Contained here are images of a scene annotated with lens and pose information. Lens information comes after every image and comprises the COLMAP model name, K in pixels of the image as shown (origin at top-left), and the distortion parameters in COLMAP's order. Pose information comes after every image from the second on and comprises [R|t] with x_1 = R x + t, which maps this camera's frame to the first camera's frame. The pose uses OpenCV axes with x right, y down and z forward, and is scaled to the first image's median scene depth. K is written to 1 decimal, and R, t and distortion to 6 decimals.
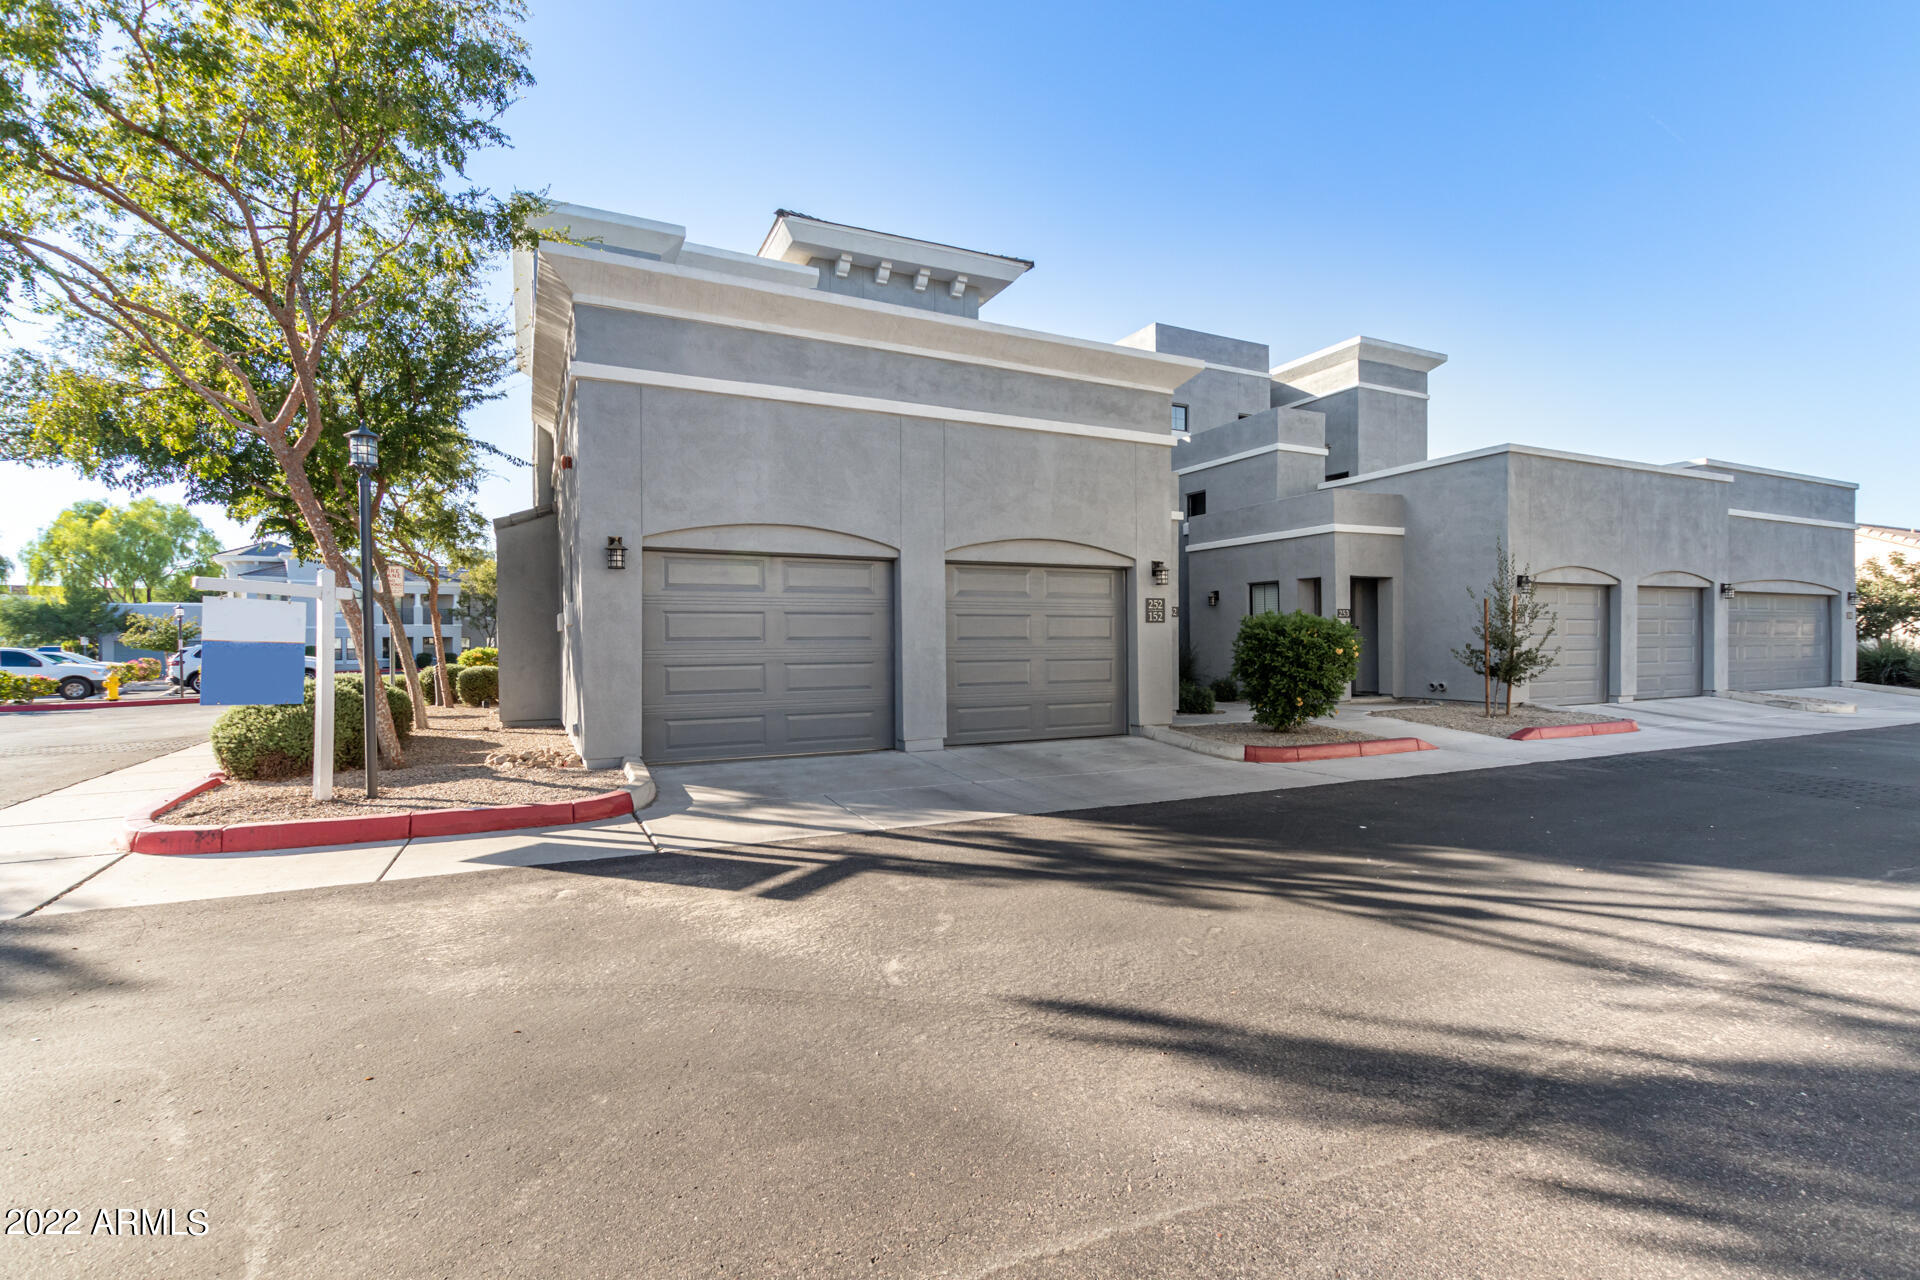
lens RADIAL K [[879.1, 0, 964.5], [0, 879.1, 643.2], [0, 0, 1]] dist [0.004130, -0.001220]
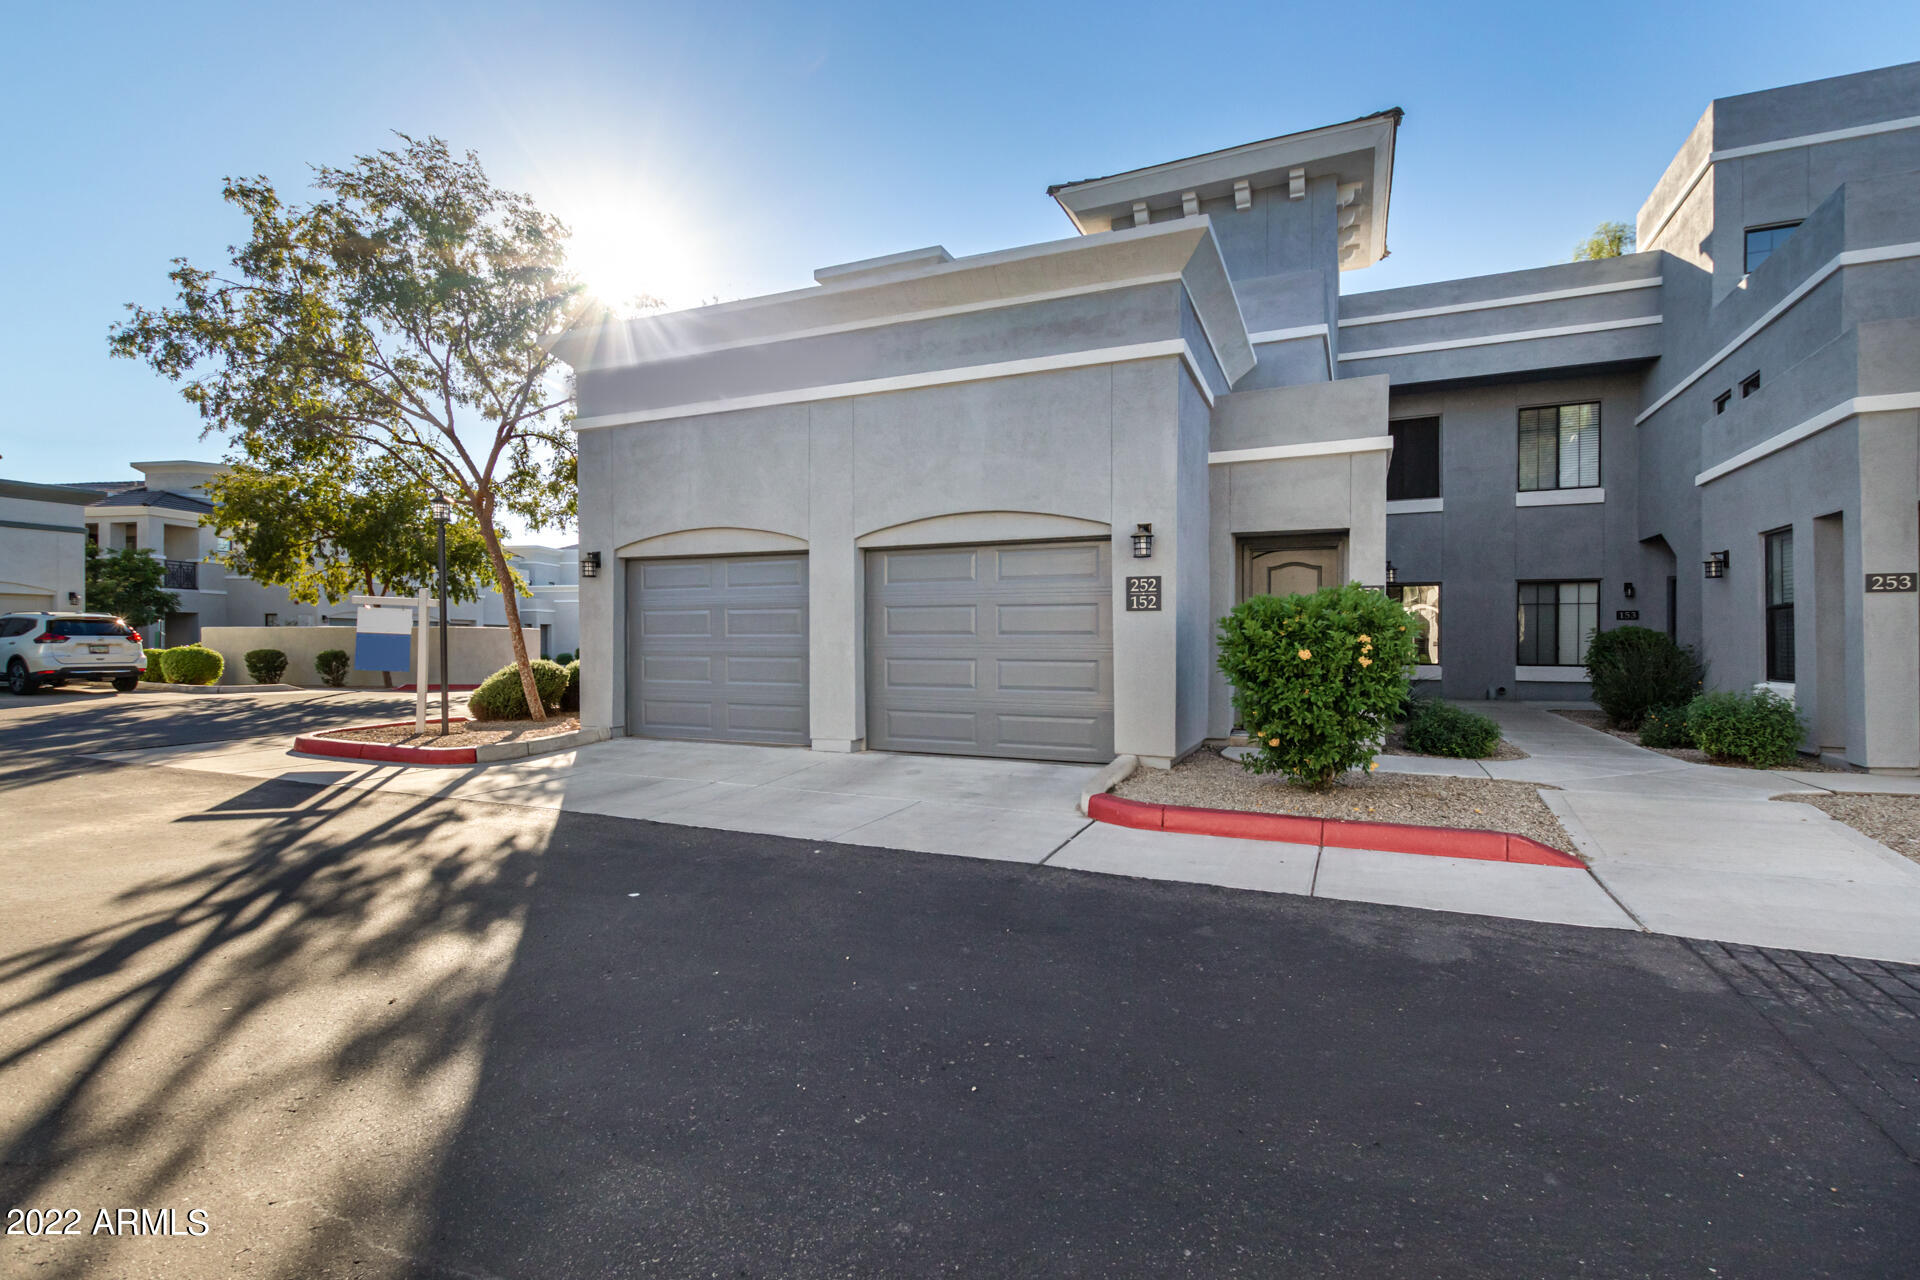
lens RADIAL K [[879.1, 0, 964.4], [0, 879.1, 633.8], [0, 0, 1]] dist [0.004130, -0.001220]
pose [[0.641442, 0.004910, -0.767156, 0.705618], [-0.004918, 0.999985, 0.002288, -0.006257], [0.767156, 0.002306, 0.641457, 0.460361]]
